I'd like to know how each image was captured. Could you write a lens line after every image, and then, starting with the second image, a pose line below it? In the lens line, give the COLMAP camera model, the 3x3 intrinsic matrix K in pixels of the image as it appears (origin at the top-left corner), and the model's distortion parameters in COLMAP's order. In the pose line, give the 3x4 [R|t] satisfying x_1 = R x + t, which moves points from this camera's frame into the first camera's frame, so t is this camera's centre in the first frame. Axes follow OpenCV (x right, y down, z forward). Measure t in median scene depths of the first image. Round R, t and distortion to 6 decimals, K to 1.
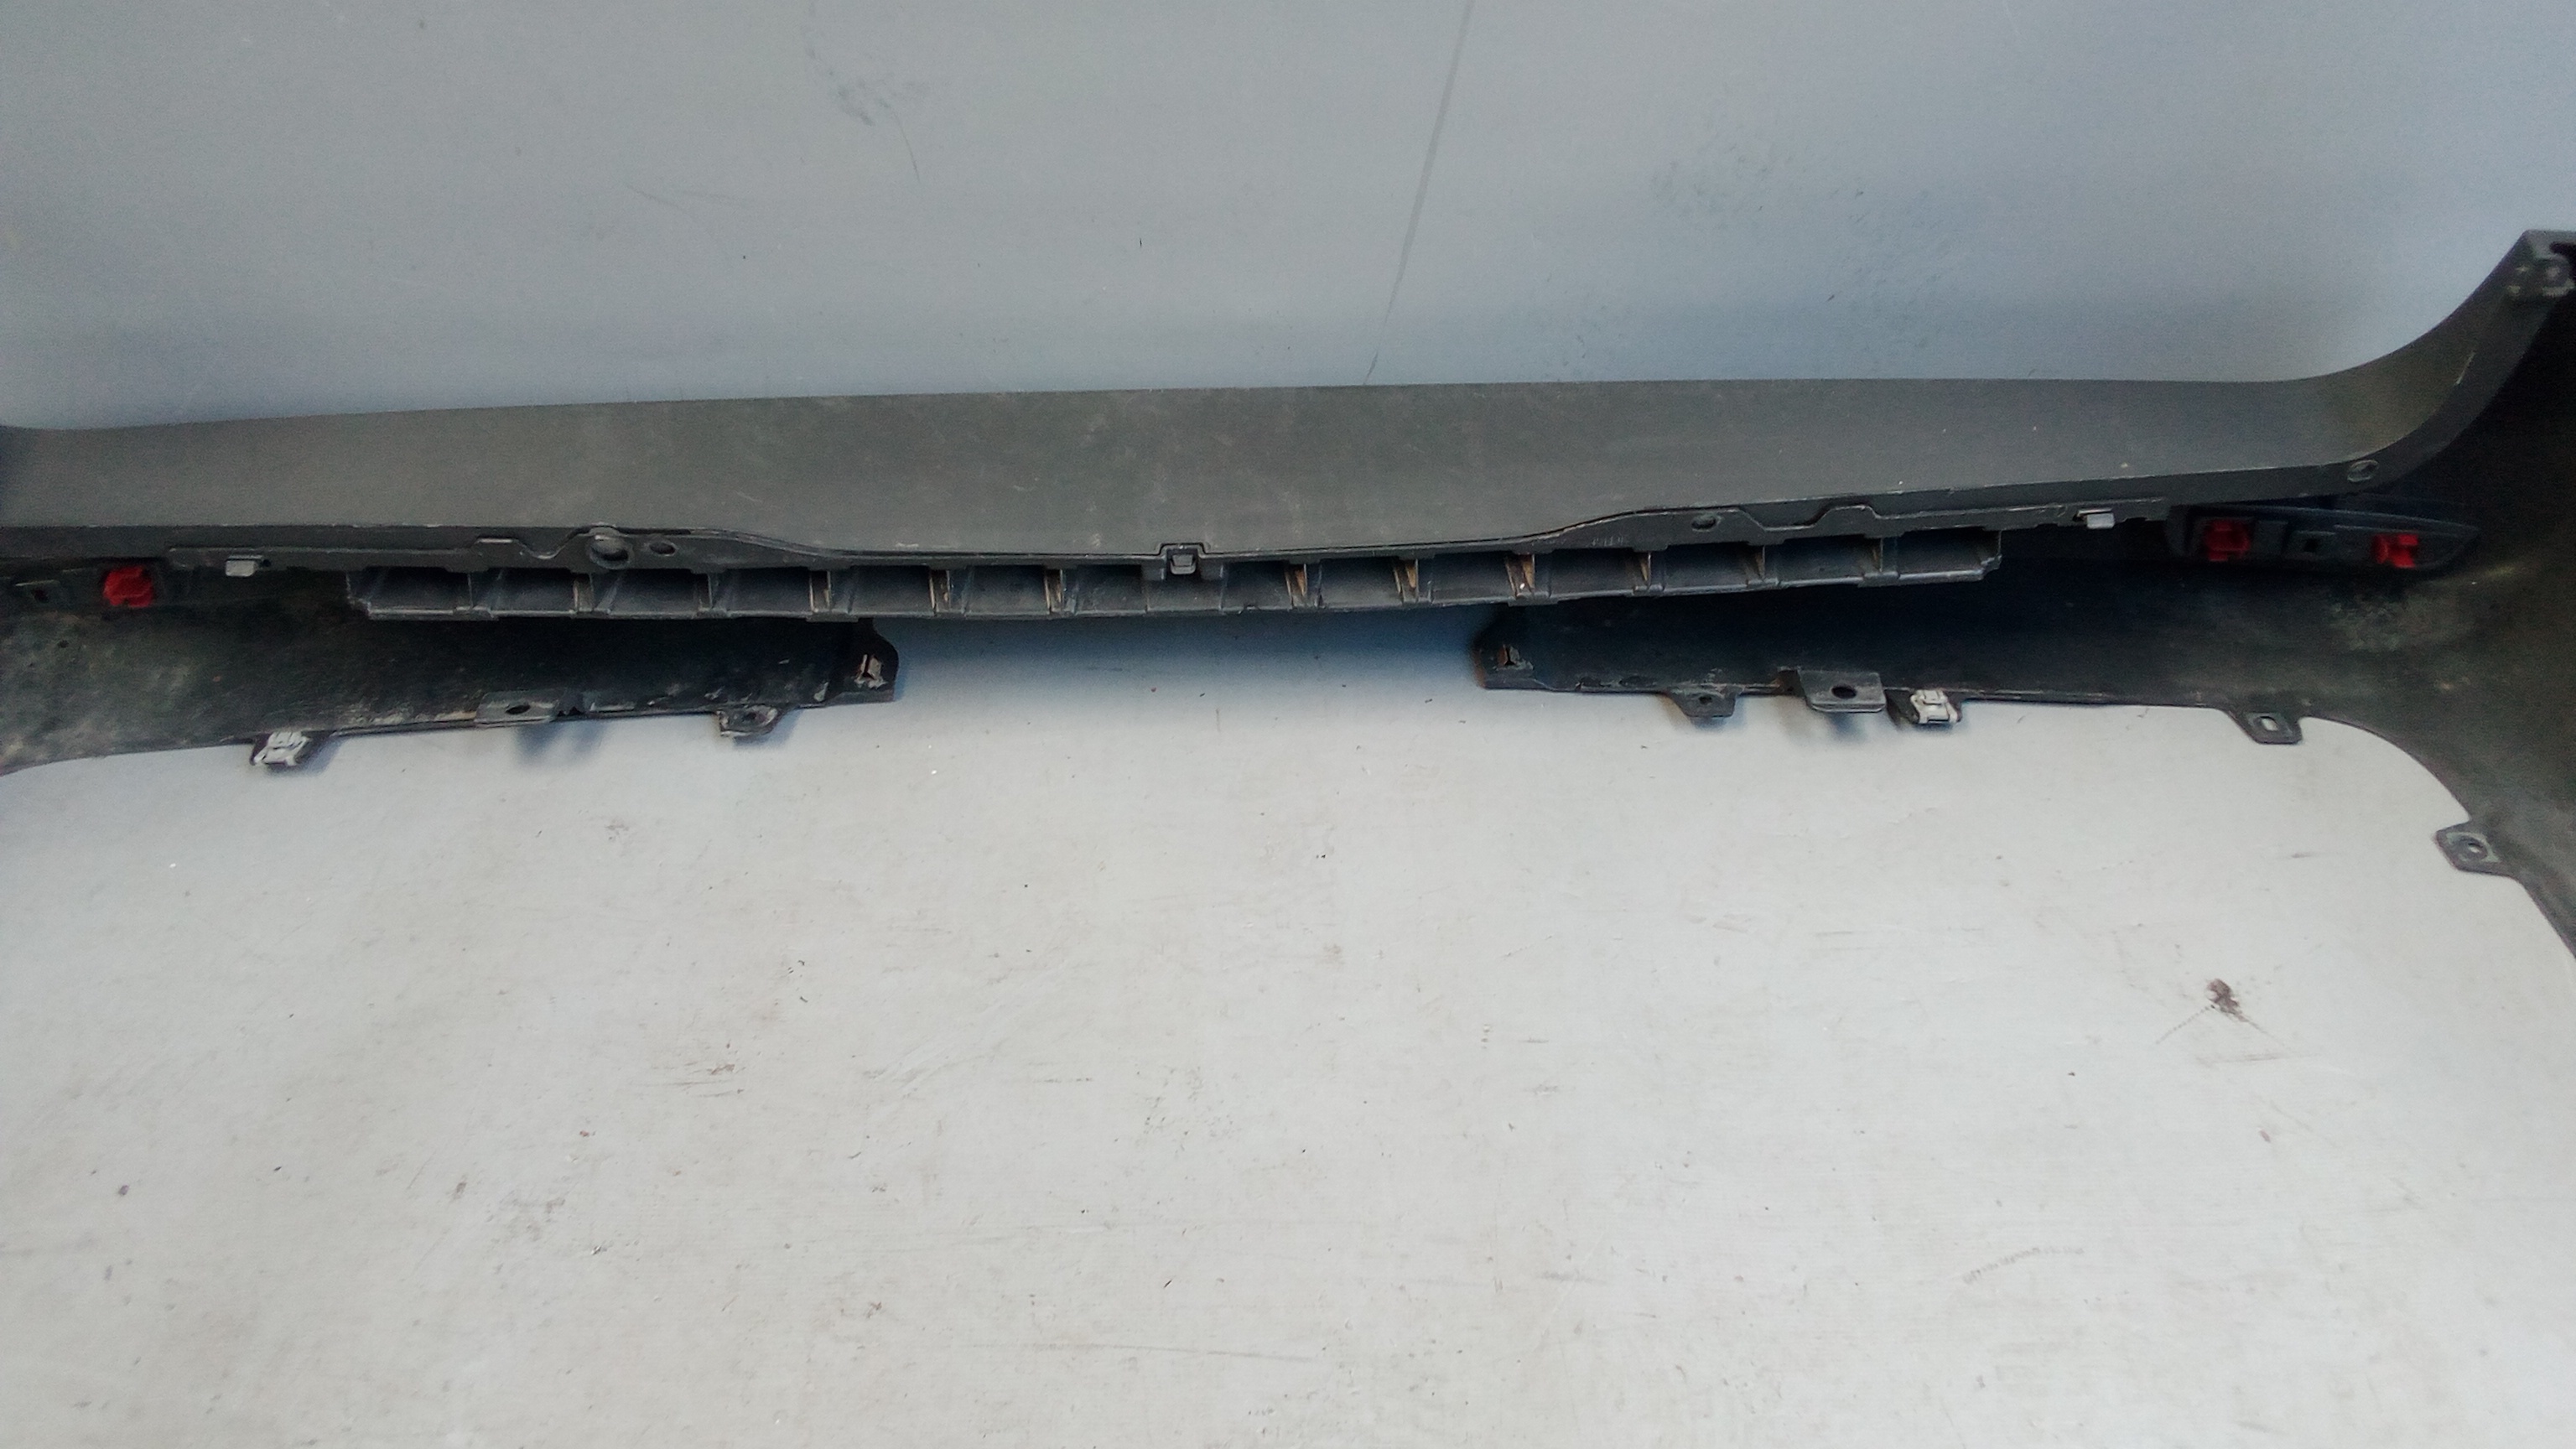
lens RADIAL K [[2023.8, 0, 1314.3], [0, 2023.8, 704.3], [0, 0, 1]] dist [0.039621, -0.070095]
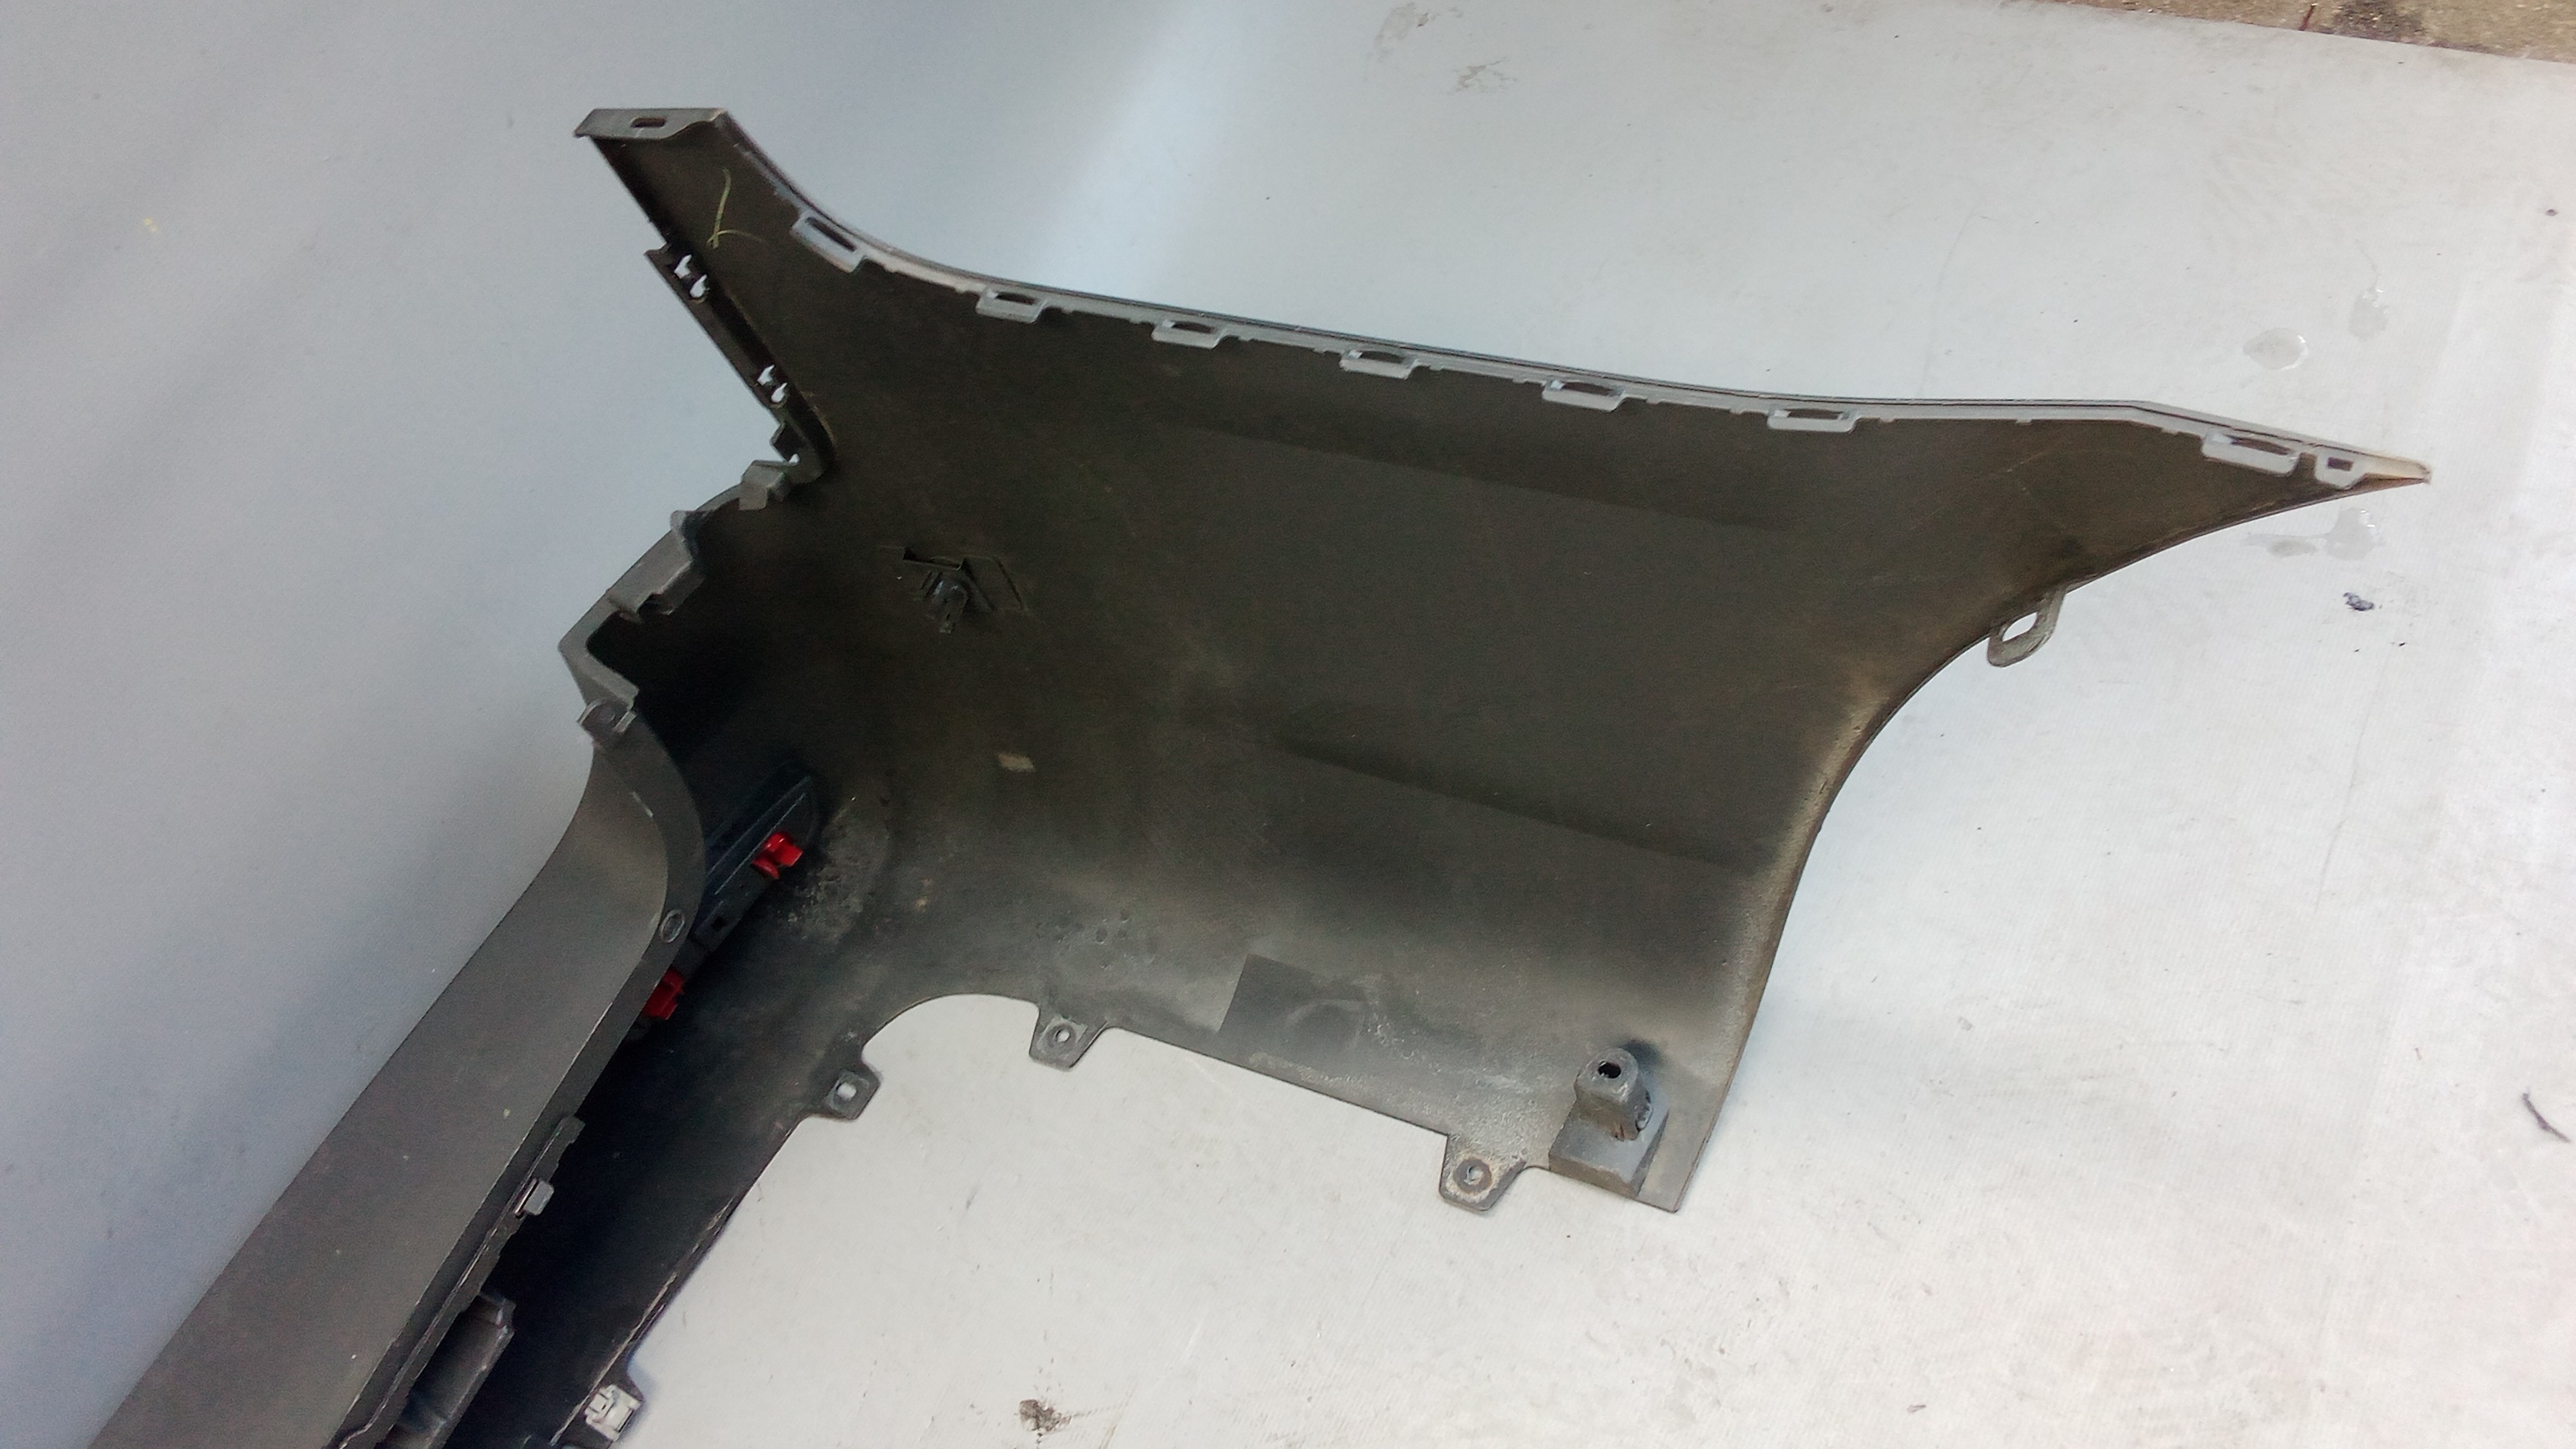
lens RADIAL K [[2023.8, 0, 1307.9], [0, 2023.8, 709.0], [0, 0, 1]] dist [0.039621, -0.070095]
pose [[0.490859, -0.787240, 0.373243, 0.385341], [0.753359, 0.598707, 0.272030, -0.204047], [-0.437616, 0.147658, 0.886955, 0.045528]]
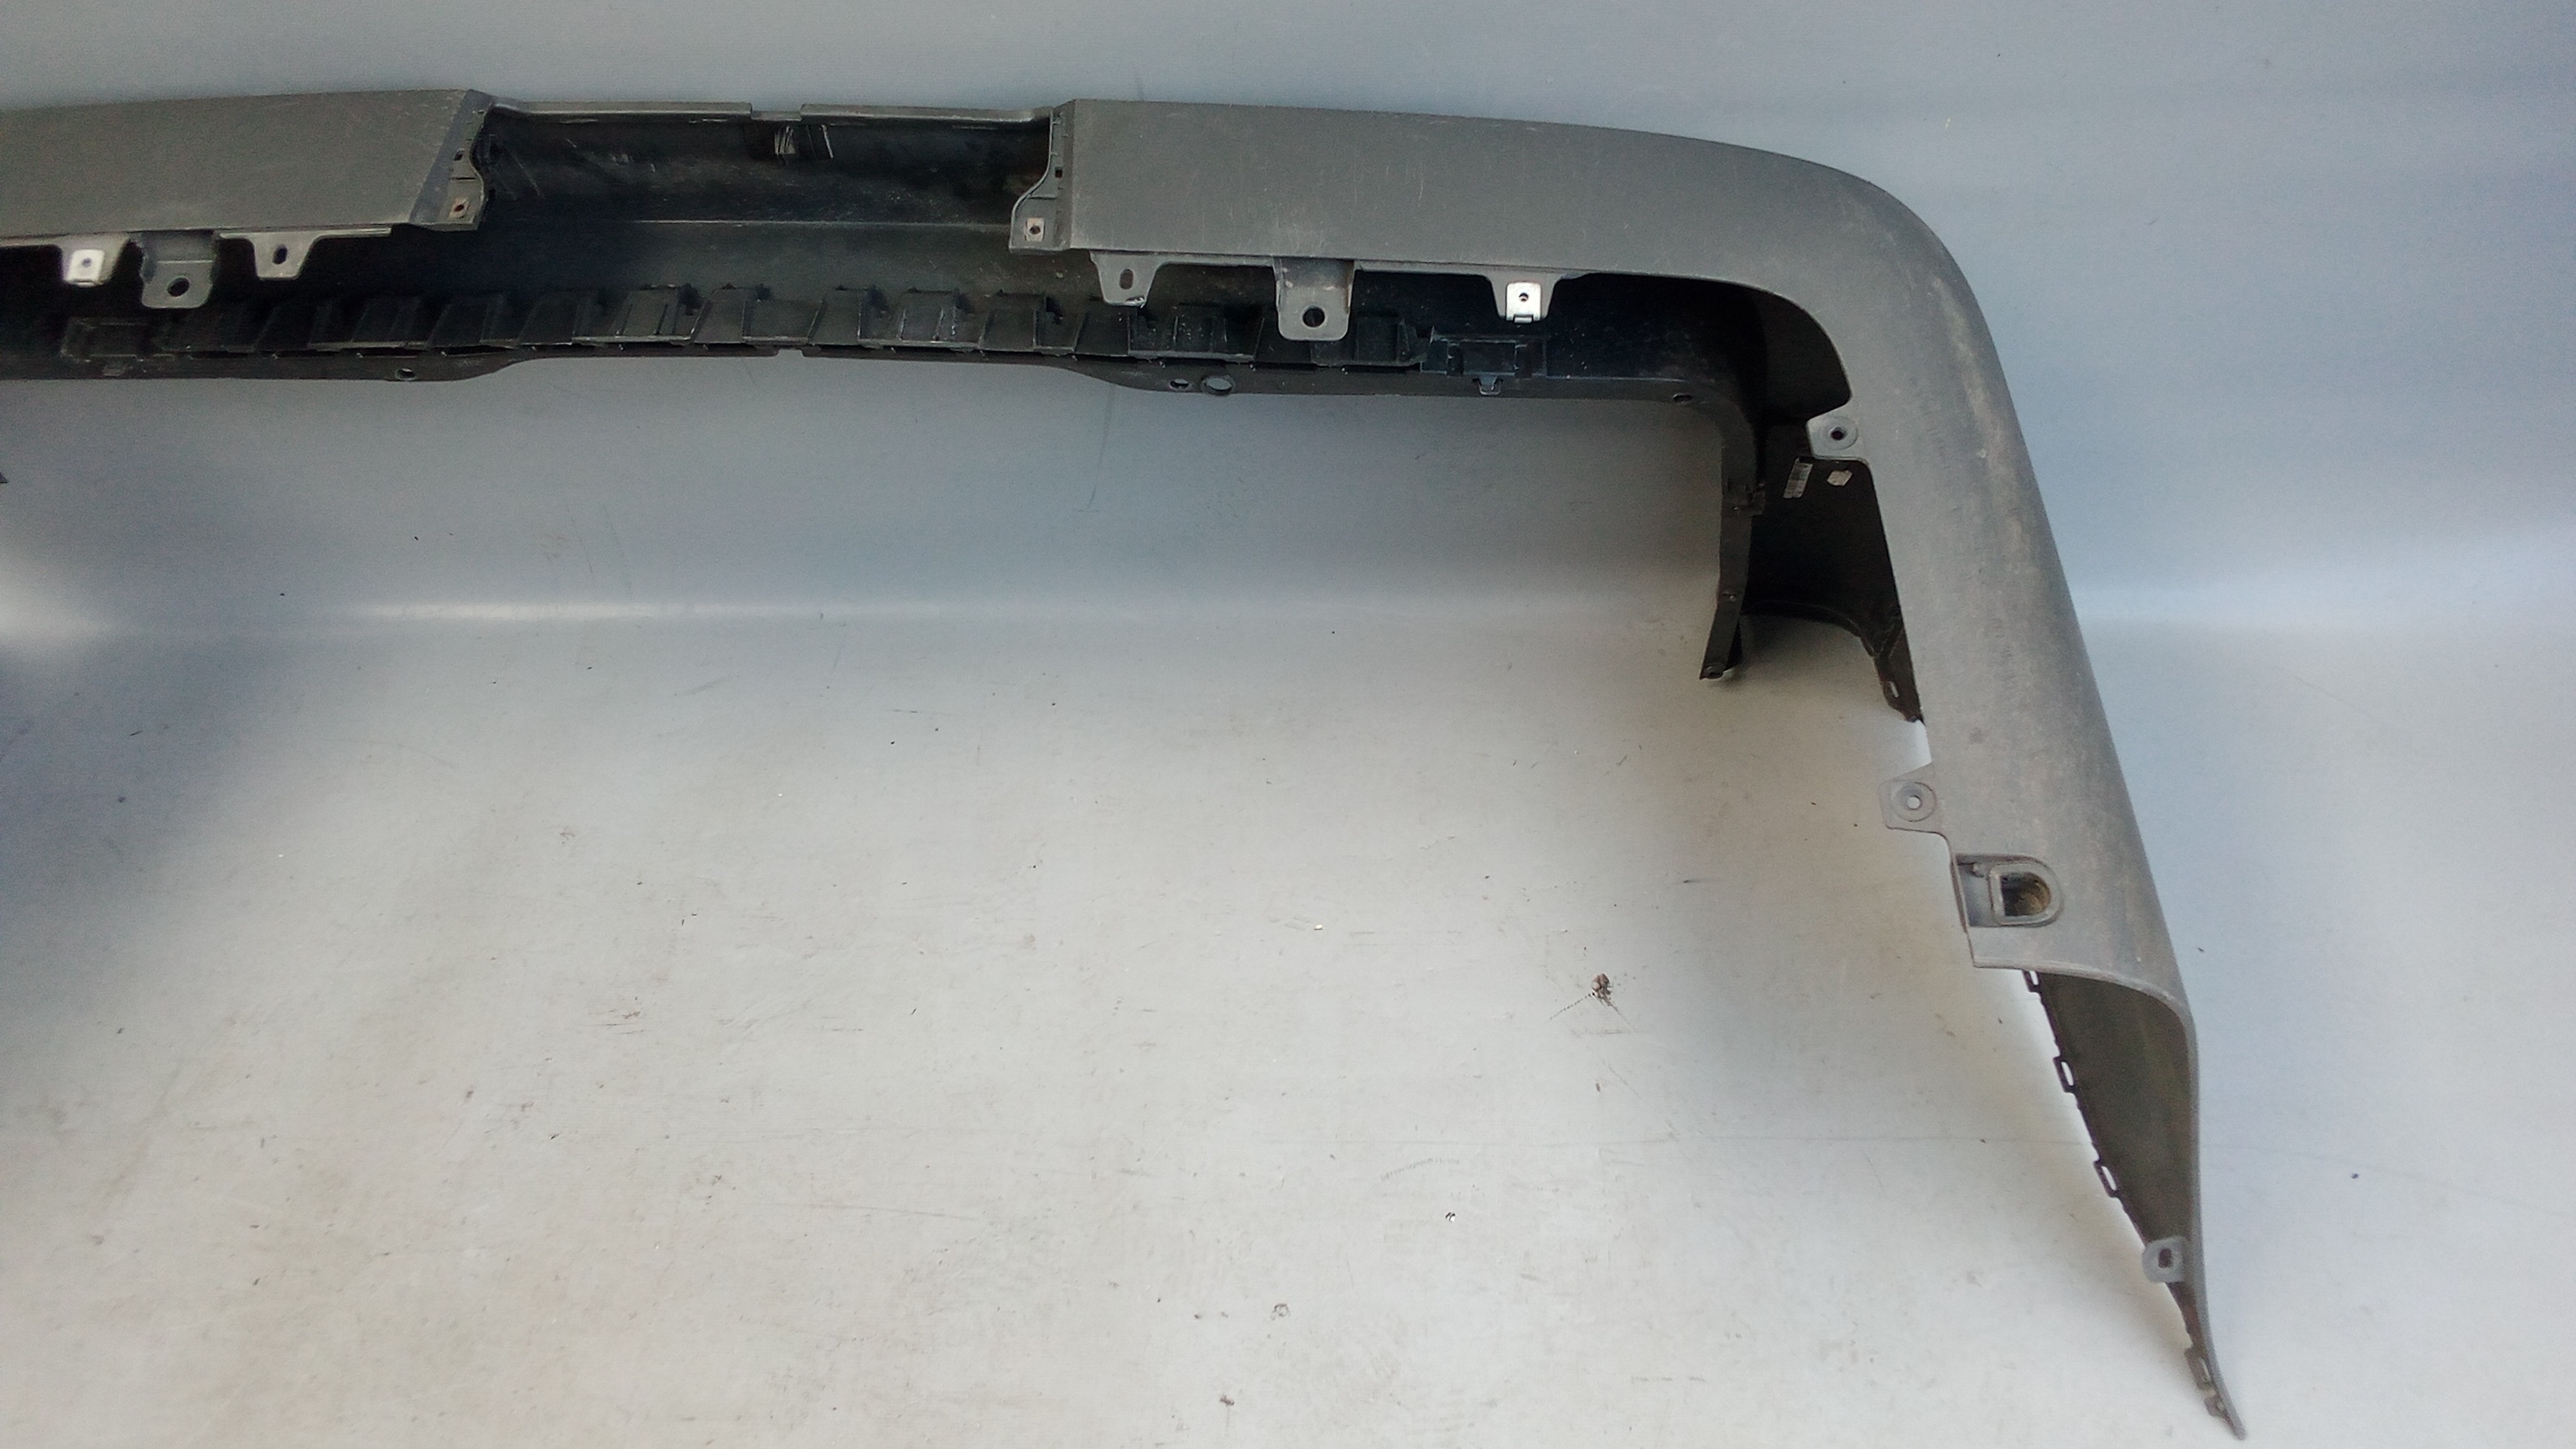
lens RADIAL K [[2023.8, 0, 1321.8], [0, 2023.8, 703.0], [0, 0, 1]] dist [0.039621, -0.070095]
pose [[0.998784, 0.019086, -0.045447, 0.280569], [-0.009661, 0.979913, 0.199191, -0.340867], [0.048335, -0.198510, 0.978906, -0.424376]]
